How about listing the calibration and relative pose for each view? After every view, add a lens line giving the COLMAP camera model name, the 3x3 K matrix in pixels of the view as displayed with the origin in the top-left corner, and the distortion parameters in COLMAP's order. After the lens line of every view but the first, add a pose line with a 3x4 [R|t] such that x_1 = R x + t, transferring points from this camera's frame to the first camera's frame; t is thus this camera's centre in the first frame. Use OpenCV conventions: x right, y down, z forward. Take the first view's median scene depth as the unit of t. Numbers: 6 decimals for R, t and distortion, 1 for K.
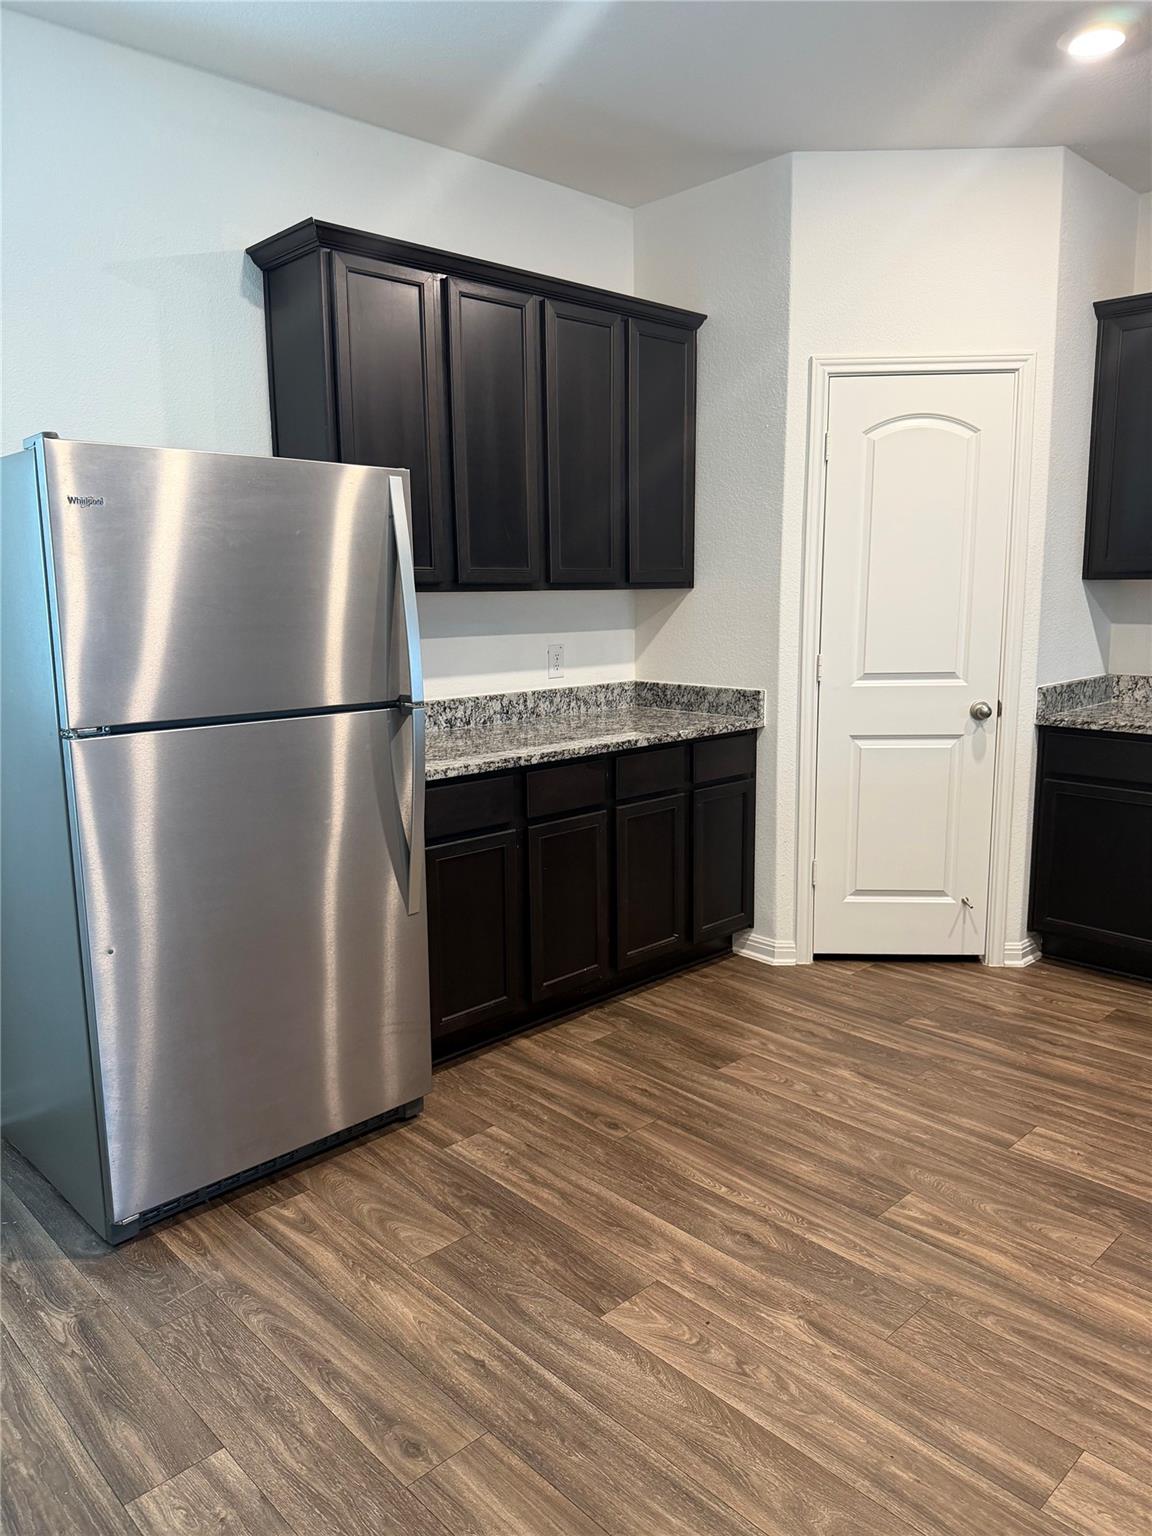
lens RADIAL K [[1091.5, 0, 571.2], [0, 1091.5, 777.5], [0, 0, 1]] dist [0.025634, -0.031626]
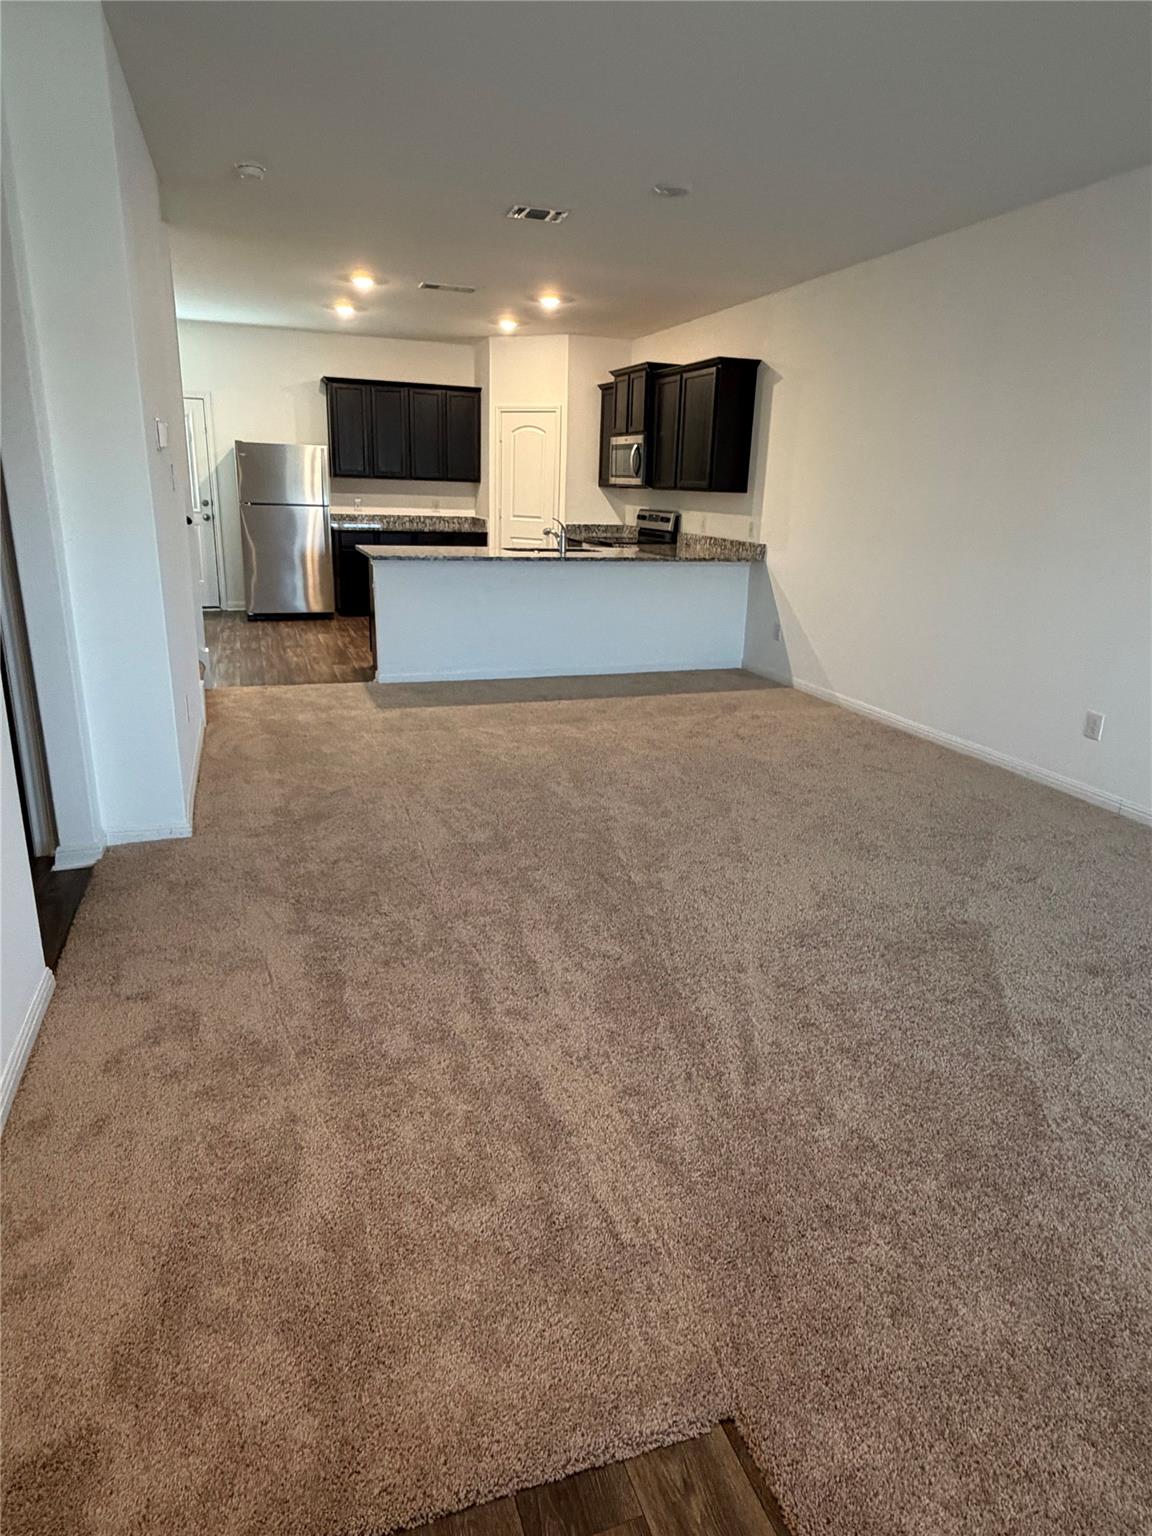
lens RADIAL K [[918.8, 0, 567.3], [0, 918.8, 751.4], [0, 0, 1]] dist [0.011676, -0.005551]
pose [[0.911480, 0.156087, -0.380580, 1.399398], [-0.113416, 0.984709, 0.132229, 0.181533], [0.395400, -0.077361, 0.915245, -1.215342]]
